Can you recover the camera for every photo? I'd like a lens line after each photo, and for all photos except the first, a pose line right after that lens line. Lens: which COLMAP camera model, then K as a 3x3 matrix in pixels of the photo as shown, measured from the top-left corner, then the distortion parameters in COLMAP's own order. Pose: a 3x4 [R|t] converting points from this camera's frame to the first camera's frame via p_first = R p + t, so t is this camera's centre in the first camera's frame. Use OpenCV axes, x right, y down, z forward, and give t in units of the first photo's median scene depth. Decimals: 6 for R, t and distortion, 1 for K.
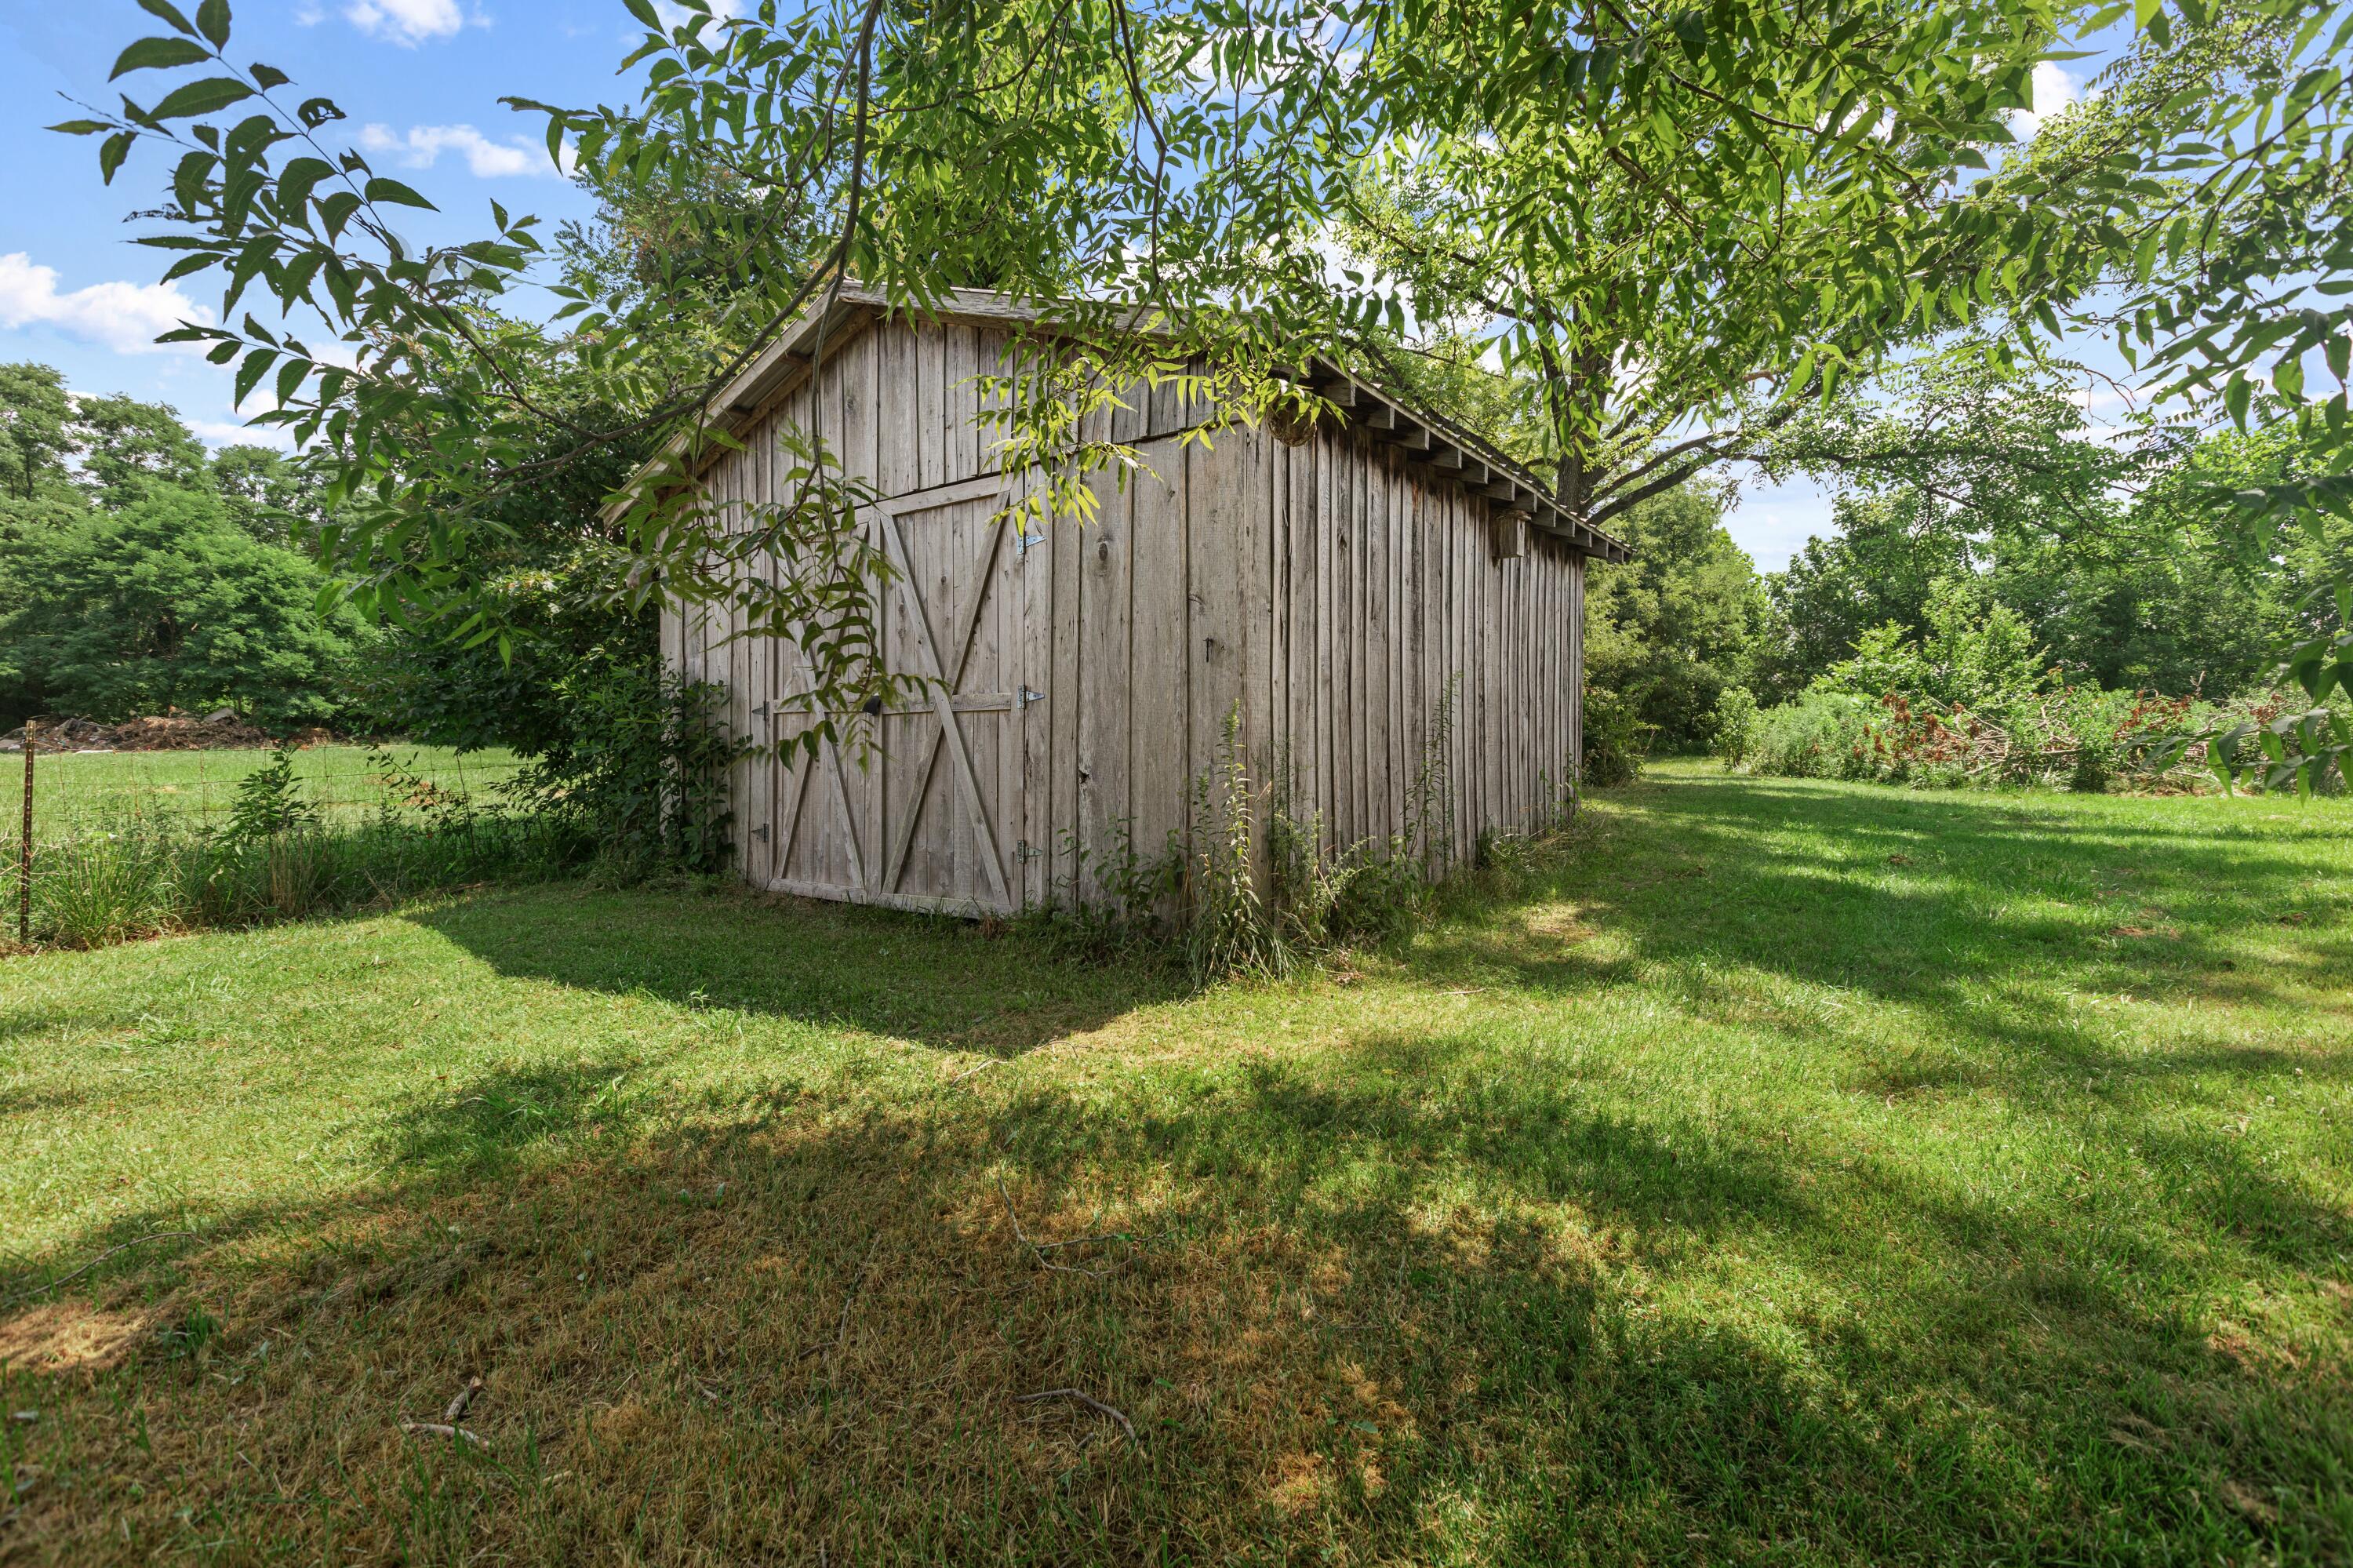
lens RADIAL K [[1036.1, 0, 1176.5], [0, 1036.1, 784.0], [0, 0, 1]] dist [0.020114, -0.014530]
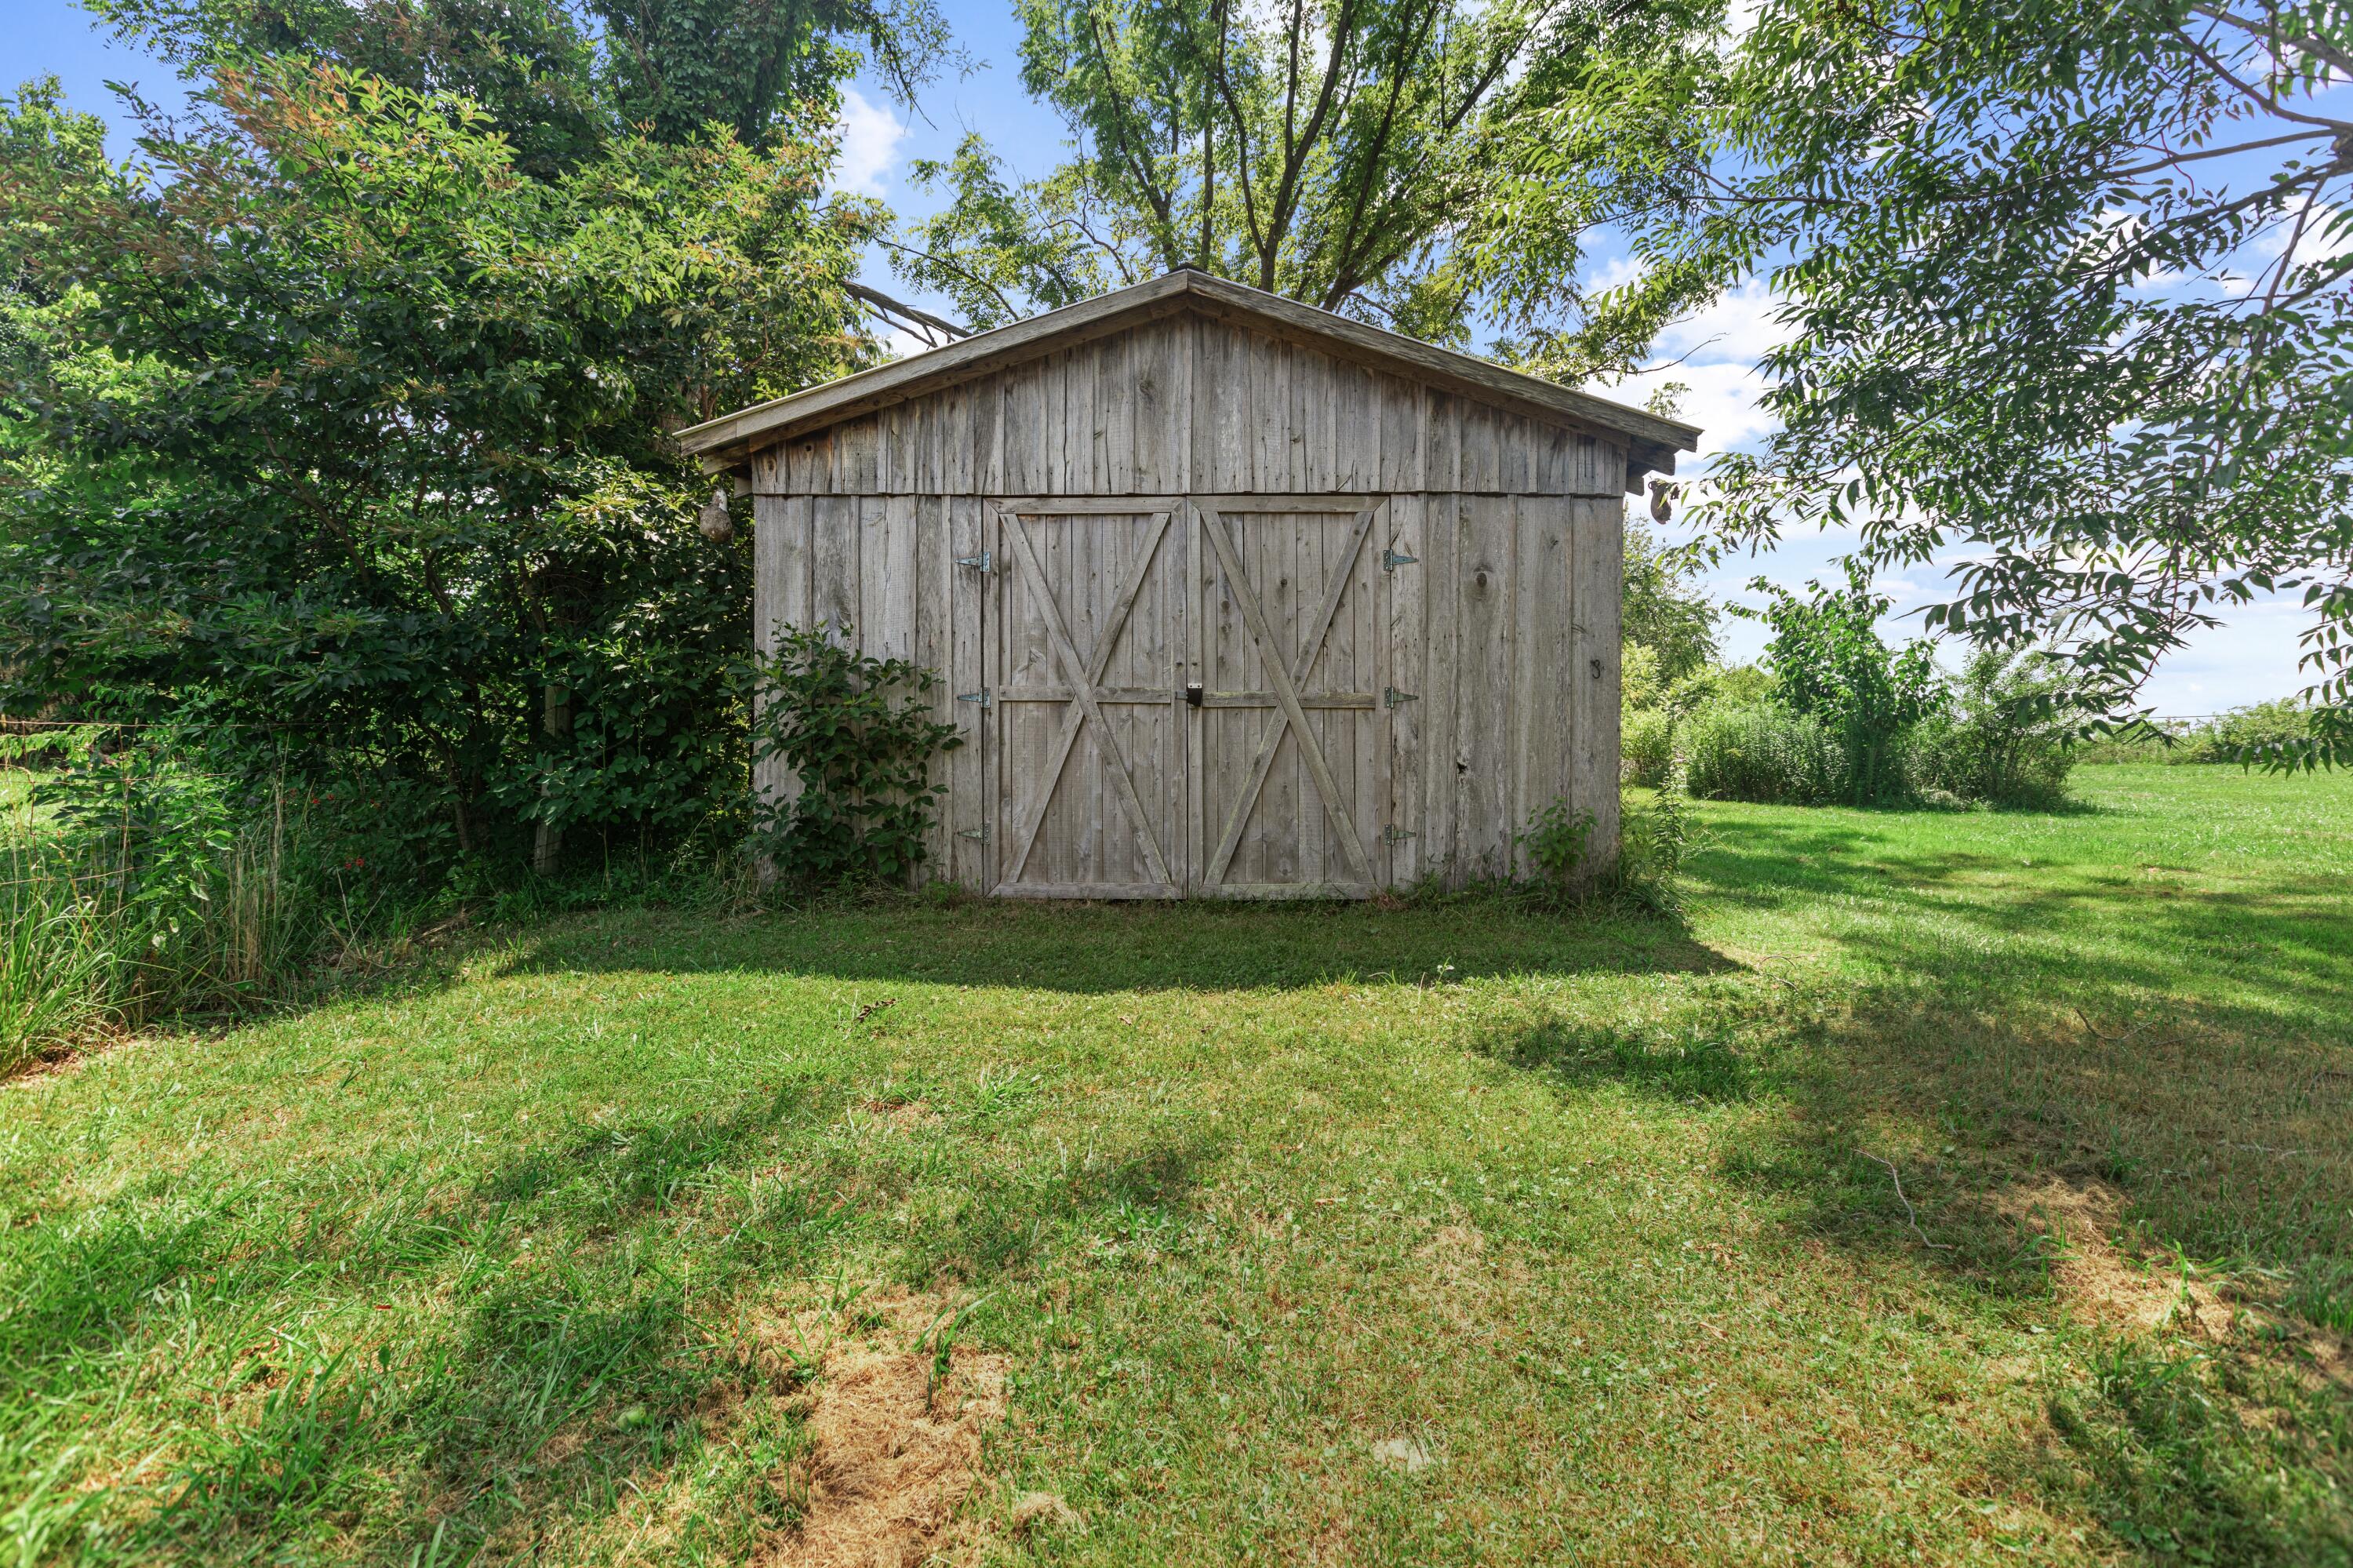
lens RADIAL K [[1036.1, 0, 1176.5], [0, 1036.1, 784.0], [0, 0, 1]] dist [0.020114, -0.014530]
pose [[0.815738, -0.017575, 0.578154, -0.944442], [0.005741, 0.999735, 0.022290, -0.015686], [-0.578393, -0.014864, 0.815623, 0.202113]]
